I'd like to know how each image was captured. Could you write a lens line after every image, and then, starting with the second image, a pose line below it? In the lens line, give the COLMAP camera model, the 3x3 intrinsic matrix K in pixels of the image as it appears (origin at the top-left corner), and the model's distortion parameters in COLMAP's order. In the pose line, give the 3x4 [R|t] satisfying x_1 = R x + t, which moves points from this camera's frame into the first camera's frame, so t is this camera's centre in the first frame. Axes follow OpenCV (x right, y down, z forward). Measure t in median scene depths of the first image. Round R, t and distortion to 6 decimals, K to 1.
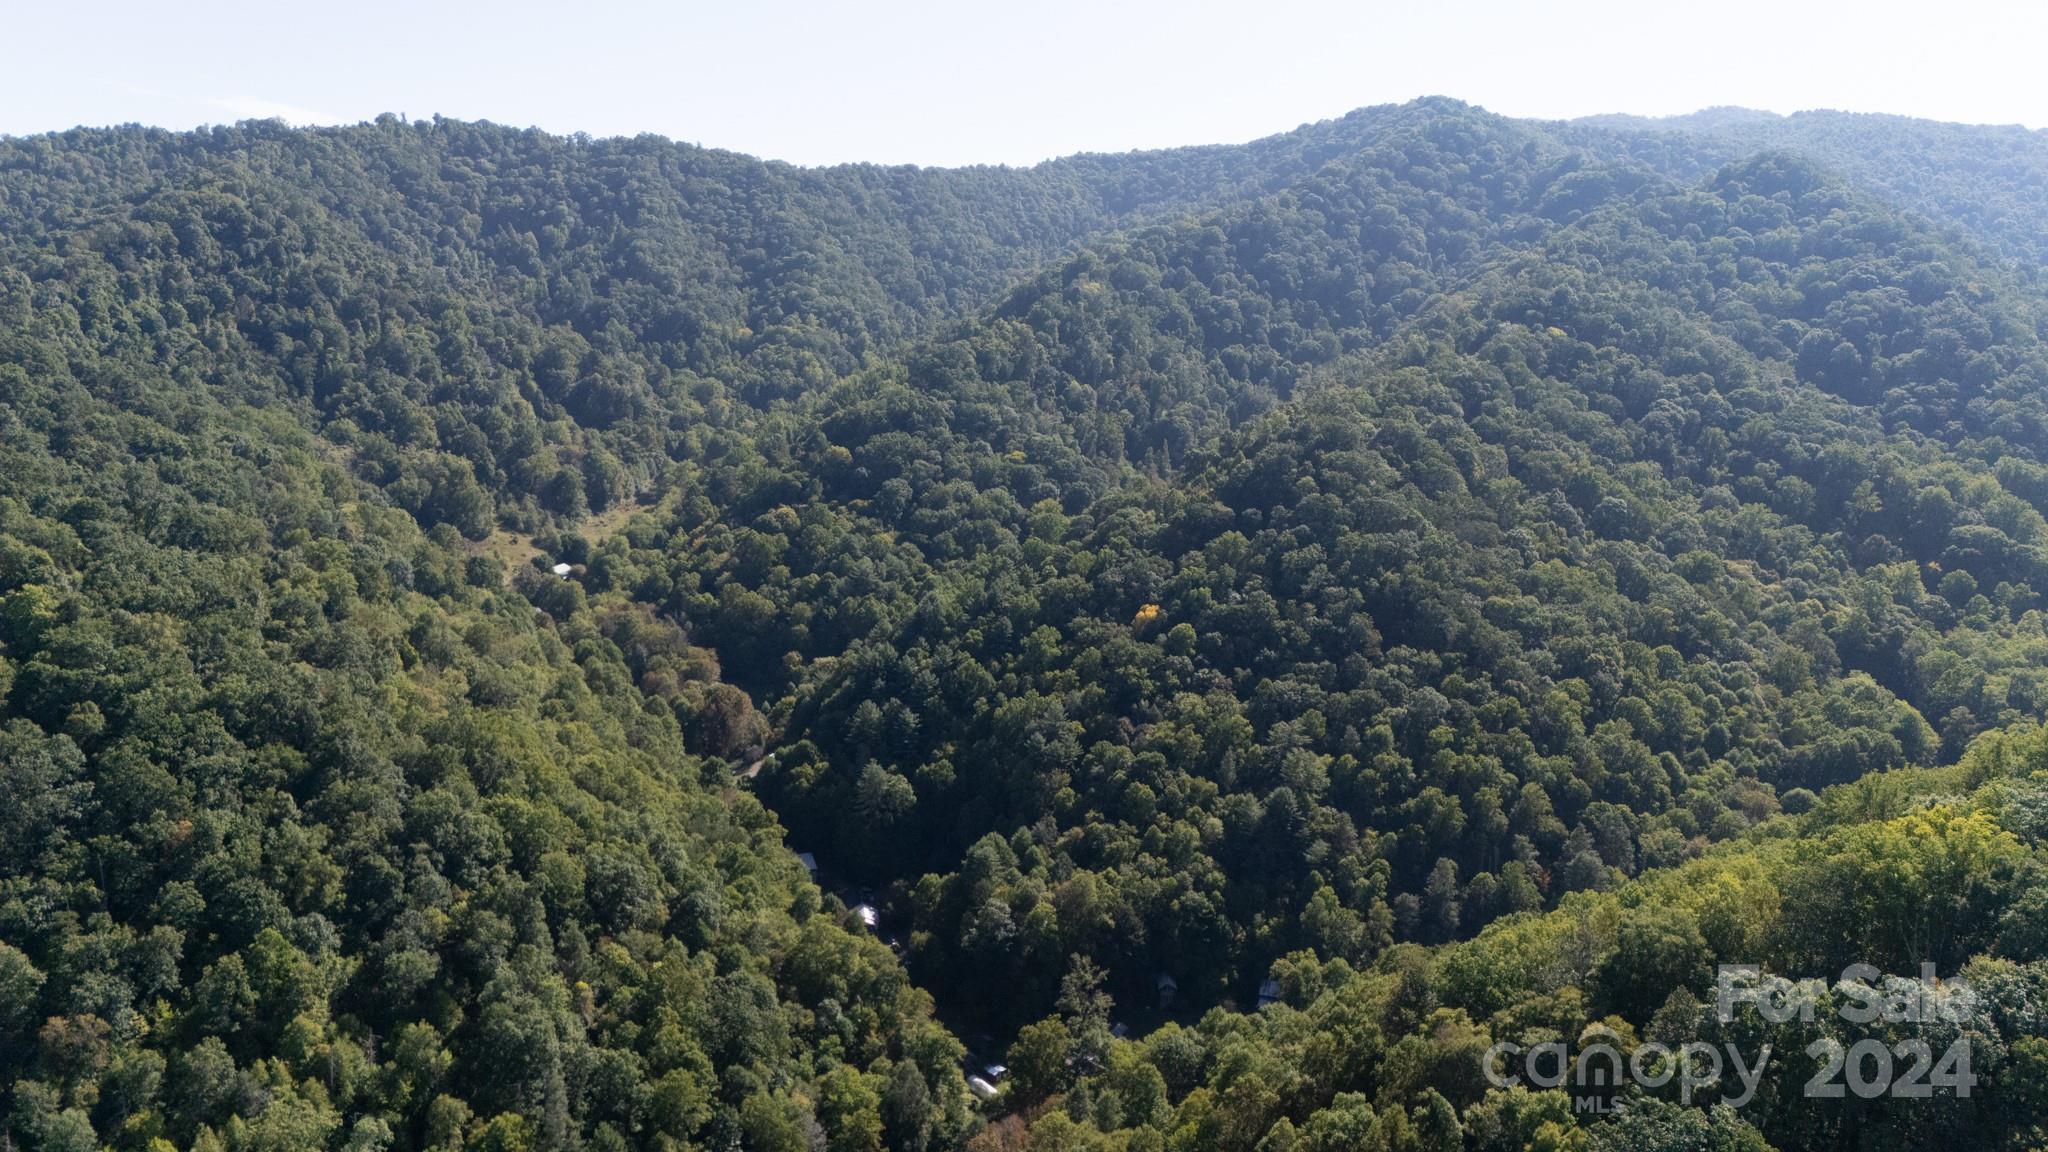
lens RADIAL K [[1496.3, 0, 1021.8], [0, 1496.3, 576.0], [0, 0, 1]] dist [0.085237, -0.080703]
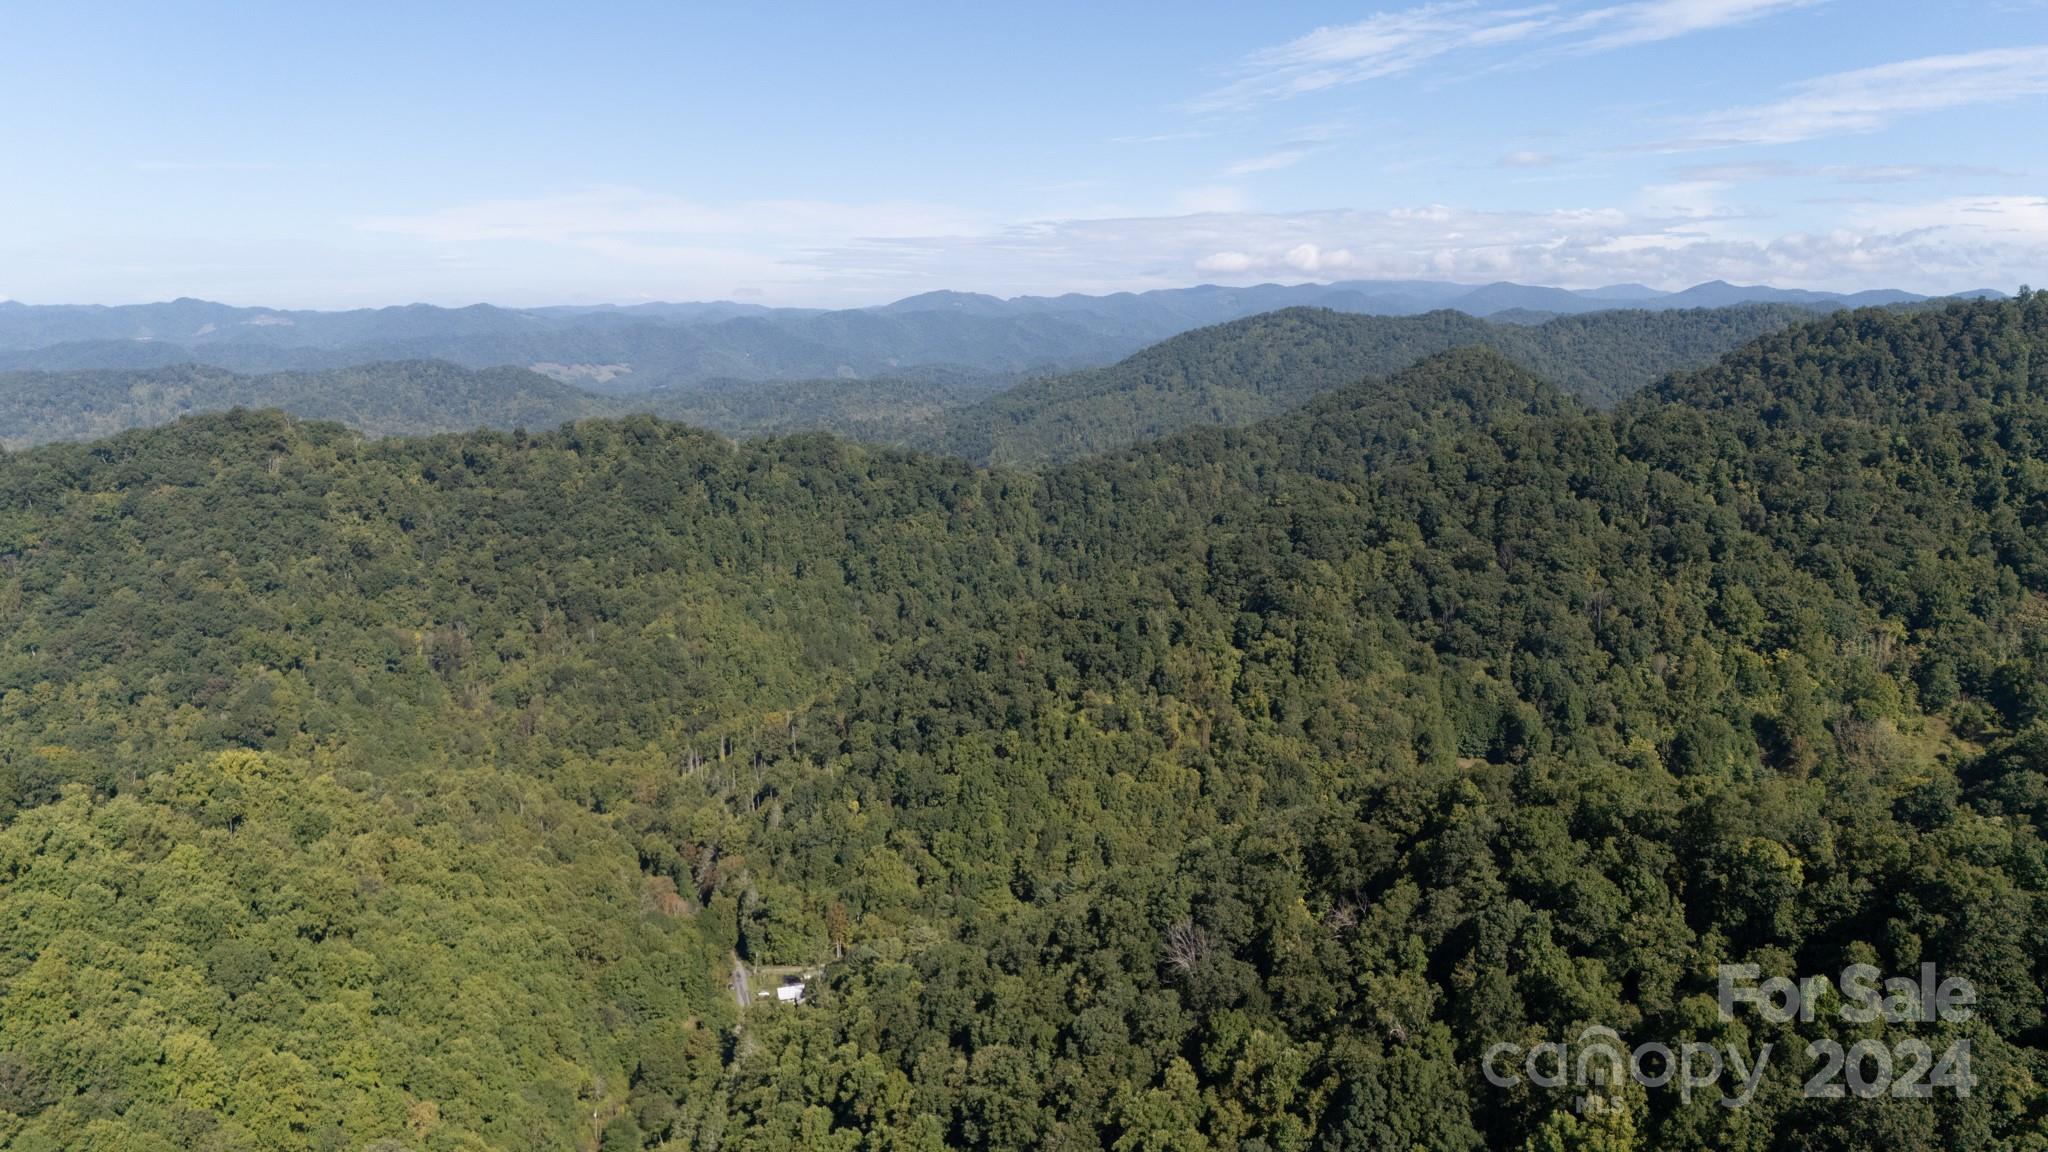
lens RADIAL K [[1496.3, 0, 1021.5], [0, 1496.3, 572.1], [0, 0, 1]] dist [0.085237, -0.080703]
pose [[-0.374147, 0.146352, -0.915748, 0.786312], [-0.154805, 0.963757, 0.217274, -0.278396], [0.914357, 0.223055, -0.337931, 0.989362]]
